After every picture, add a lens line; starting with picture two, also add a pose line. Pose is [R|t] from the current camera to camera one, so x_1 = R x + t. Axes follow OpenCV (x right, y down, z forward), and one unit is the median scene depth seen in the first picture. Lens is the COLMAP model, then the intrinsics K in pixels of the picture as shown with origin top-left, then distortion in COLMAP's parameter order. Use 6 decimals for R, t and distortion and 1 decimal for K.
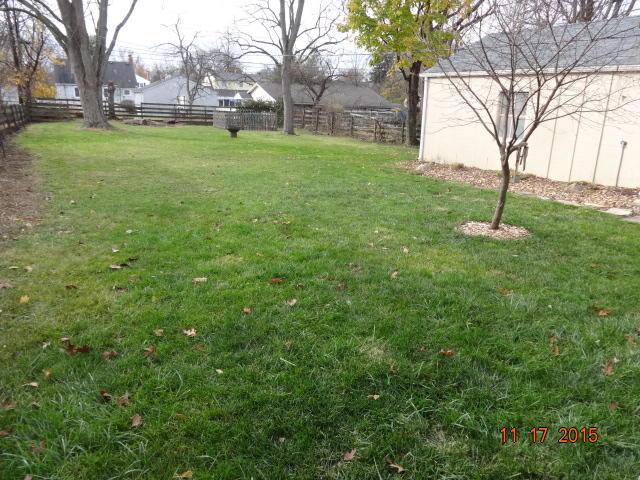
lens RADIAL K [[465.4, 0, 320.0], [0, 465.4, 240.0], [0, 0, 1]] dist [-0.021828, -0.003599]
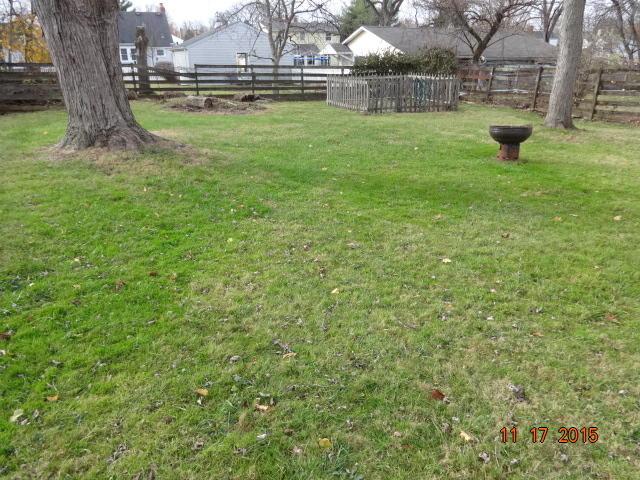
lens RADIAL K [[465.4, 0, 320.0], [0, 465.4, 240.0], [0, 0, 1]] dist [-0.021828, -0.003599]
pose [[0.997507, -0.013956, -0.069174, -0.189961], [0.019734, 0.996306, 0.083574, -0.122916], [0.067752, -0.084731, 0.994098, 0.414673]]
